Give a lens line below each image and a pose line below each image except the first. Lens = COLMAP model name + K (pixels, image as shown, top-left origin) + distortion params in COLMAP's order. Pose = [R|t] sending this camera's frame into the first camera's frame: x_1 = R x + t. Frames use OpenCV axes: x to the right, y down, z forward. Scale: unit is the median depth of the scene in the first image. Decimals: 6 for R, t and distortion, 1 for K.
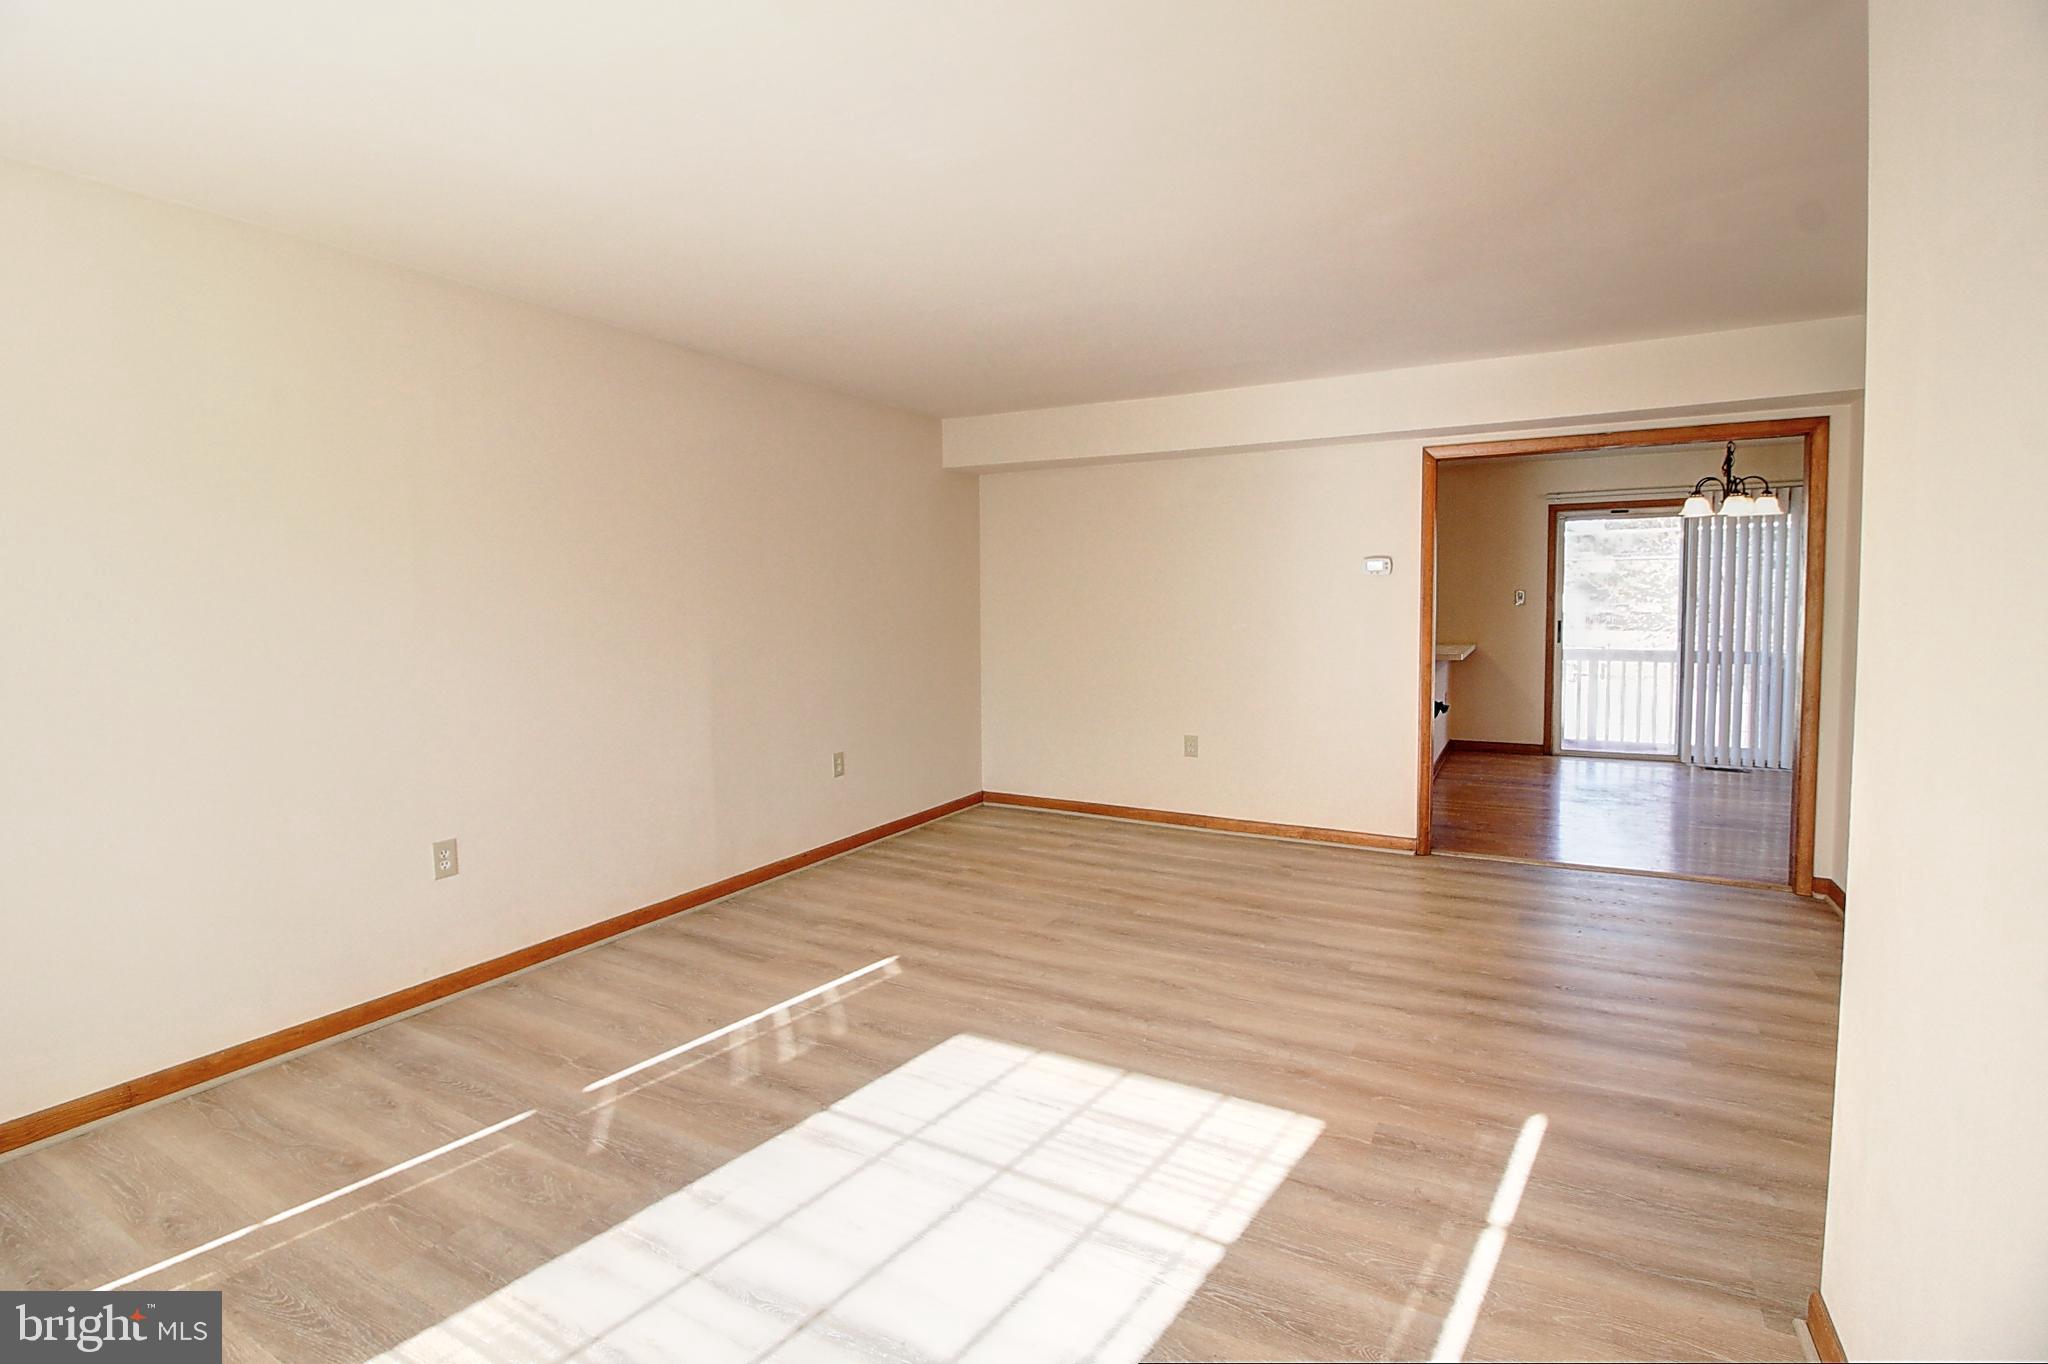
lens RADIAL K [[954.4, 0, 1029.6], [0, 954.4, 654.6], [0, 0, 1]] dist [0.003779, -0.015217]
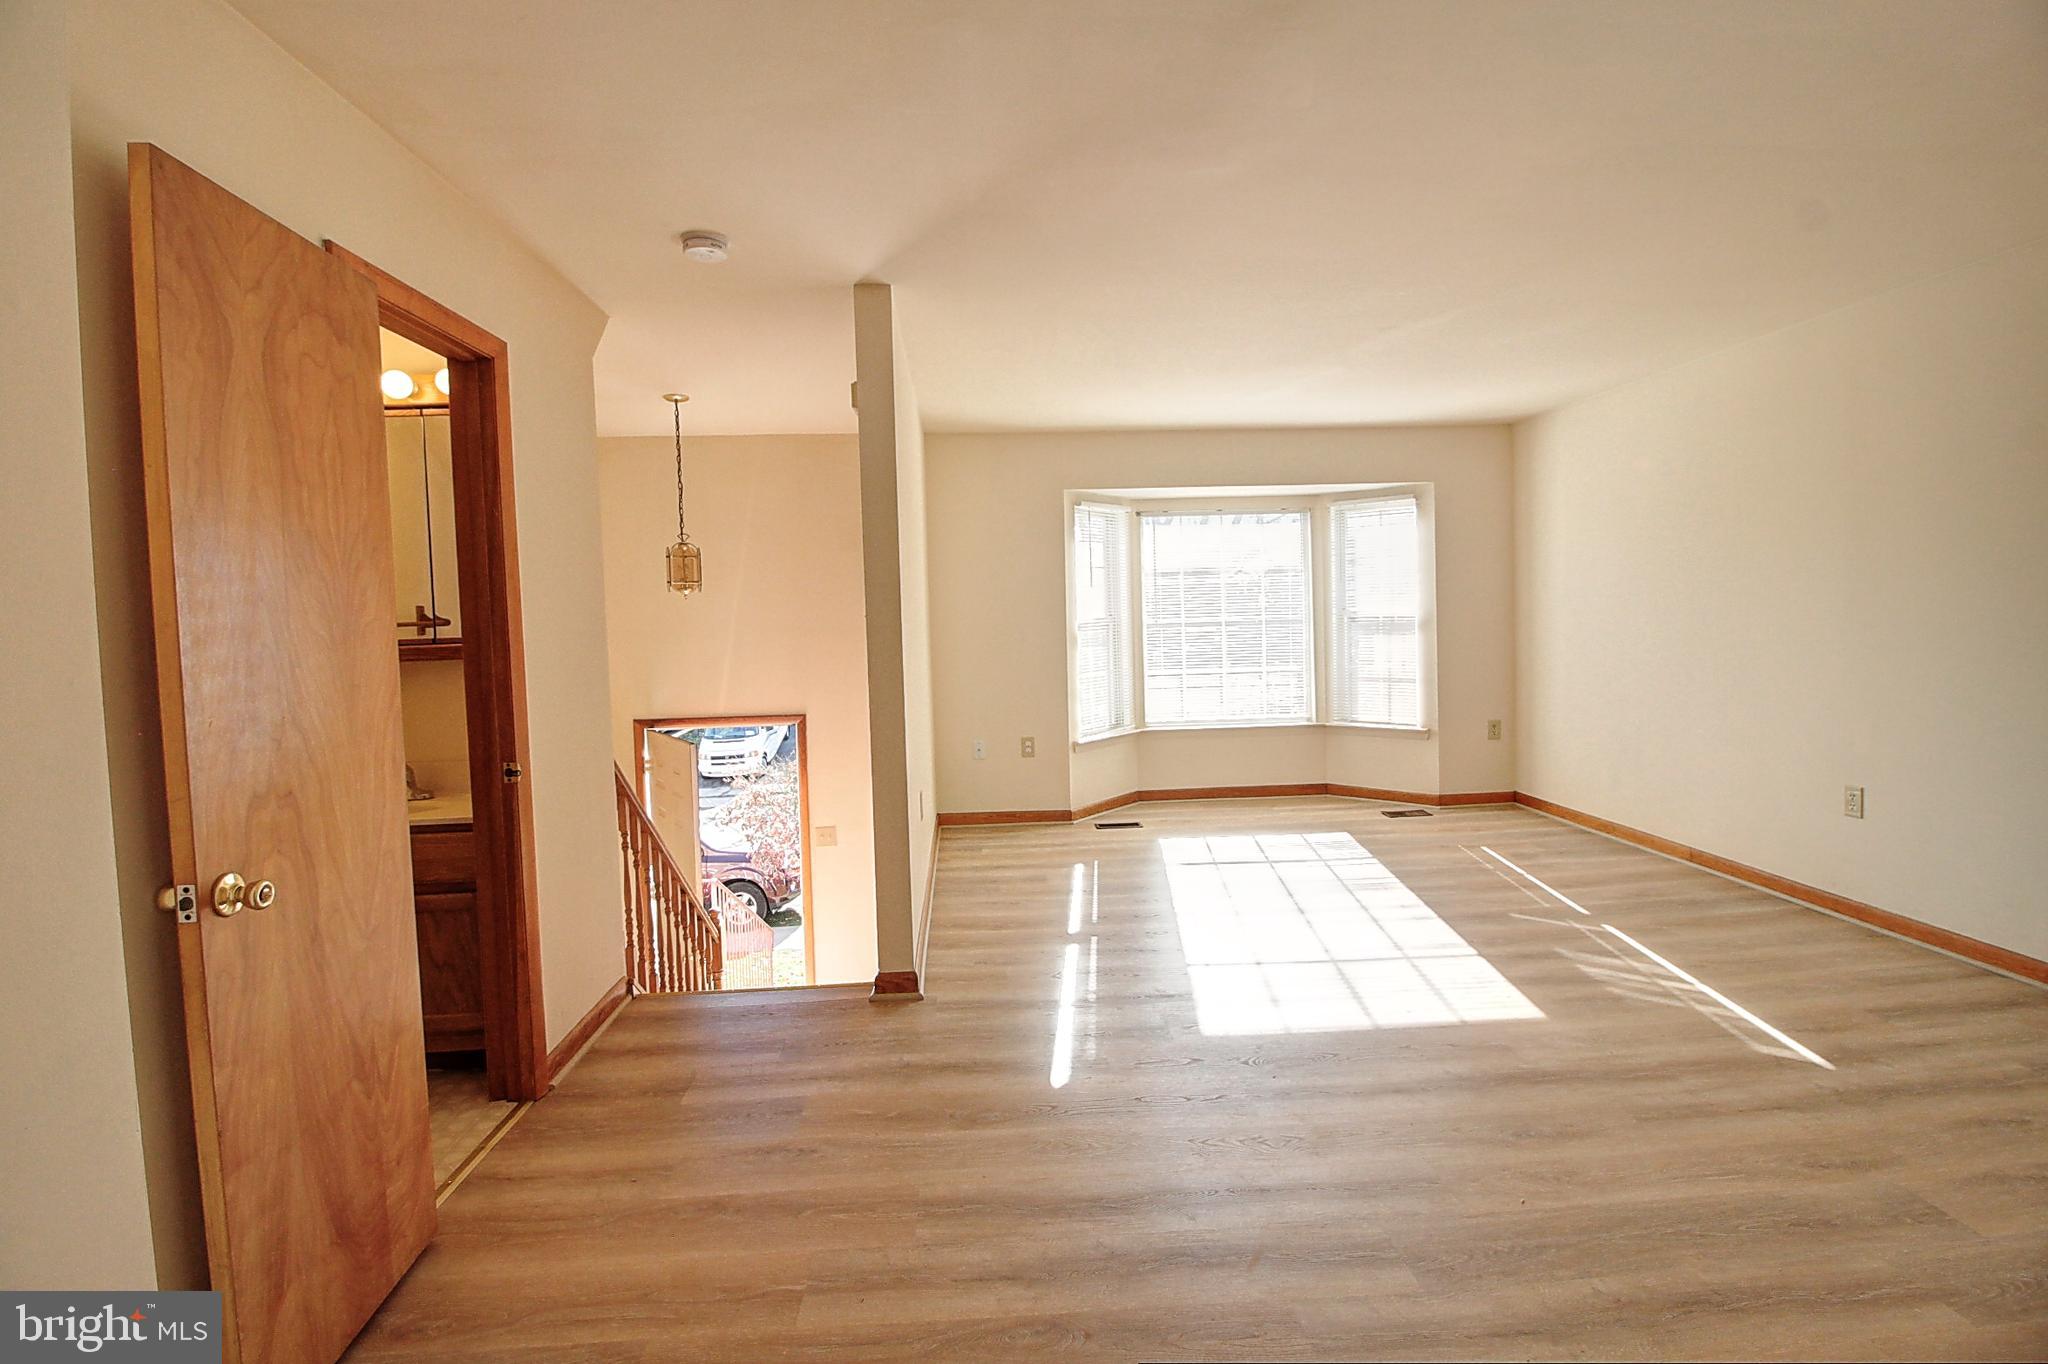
lens RADIAL K [[954.4, 0, 1029.6], [0, 954.4, 654.6], [0, 0, 1]] dist [0.003779, -0.015217]
pose [[-0.837172, 0.057707, -0.543887, 0.948040], [-0.000864, 0.994278, 0.106824, -0.099727], [0.546940, 0.089900, -0.832331, 1.546041]]
